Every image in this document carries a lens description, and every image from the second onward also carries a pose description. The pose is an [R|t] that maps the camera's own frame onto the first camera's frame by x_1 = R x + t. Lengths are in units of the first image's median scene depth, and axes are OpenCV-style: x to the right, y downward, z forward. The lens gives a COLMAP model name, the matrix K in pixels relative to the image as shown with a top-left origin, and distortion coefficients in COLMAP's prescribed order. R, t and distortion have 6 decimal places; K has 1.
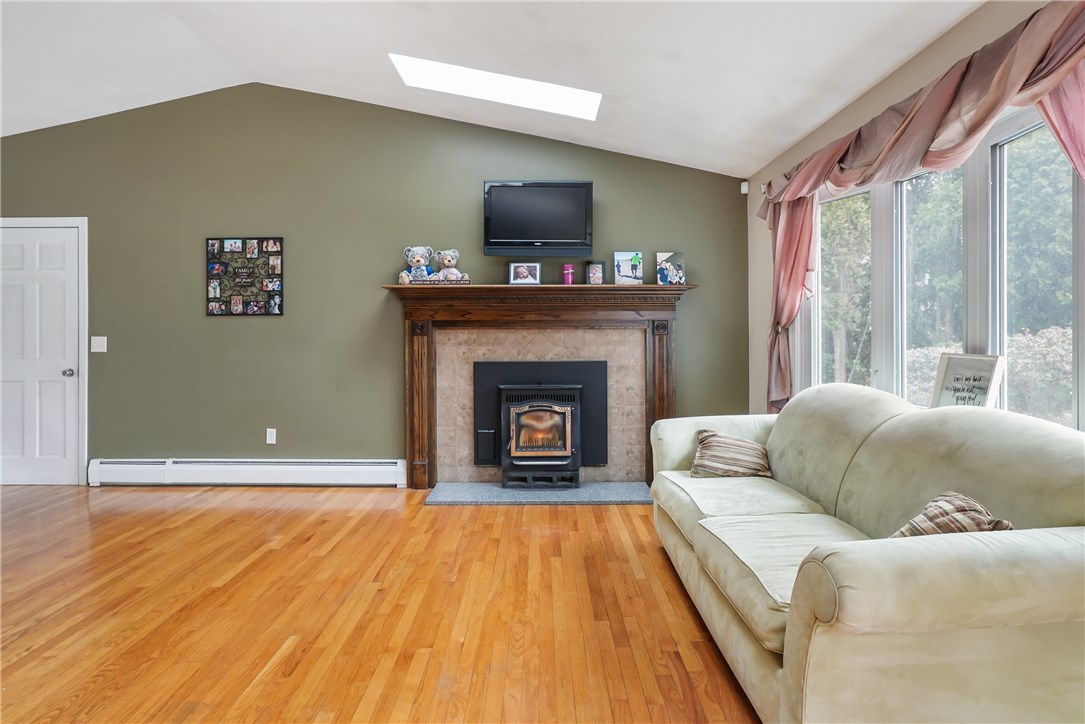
lens RADIAL K [[621.8, 0, 542.5], [0, 621.8, 362.0], [0, 0, 1]] dist [-0.054678, 0.035748]
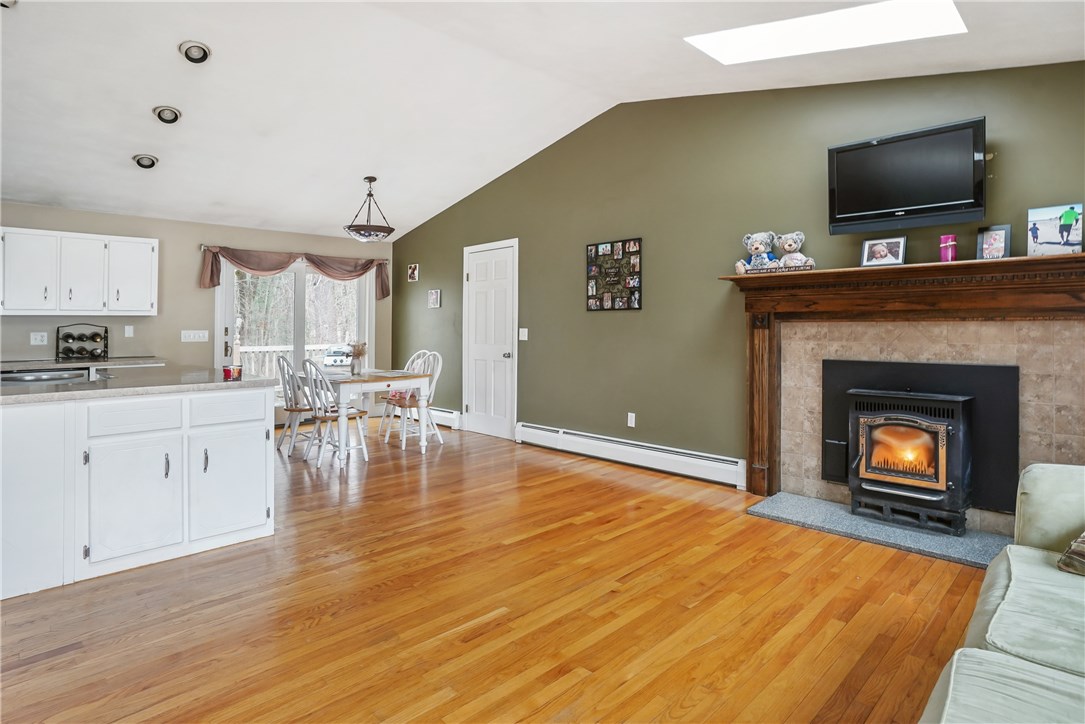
lens RADIAL K [[574.8, 0, 541.9], [0, 574.8, 337.7], [0, 0, 1]] dist [-0.062344, 0.030227]
pose [[0.698280, 0.014466, -0.715679, 0.185125], [-0.031206, 0.999460, -0.010245, -0.010585], [0.715144, 0.029488, 0.698355, 0.178099]]
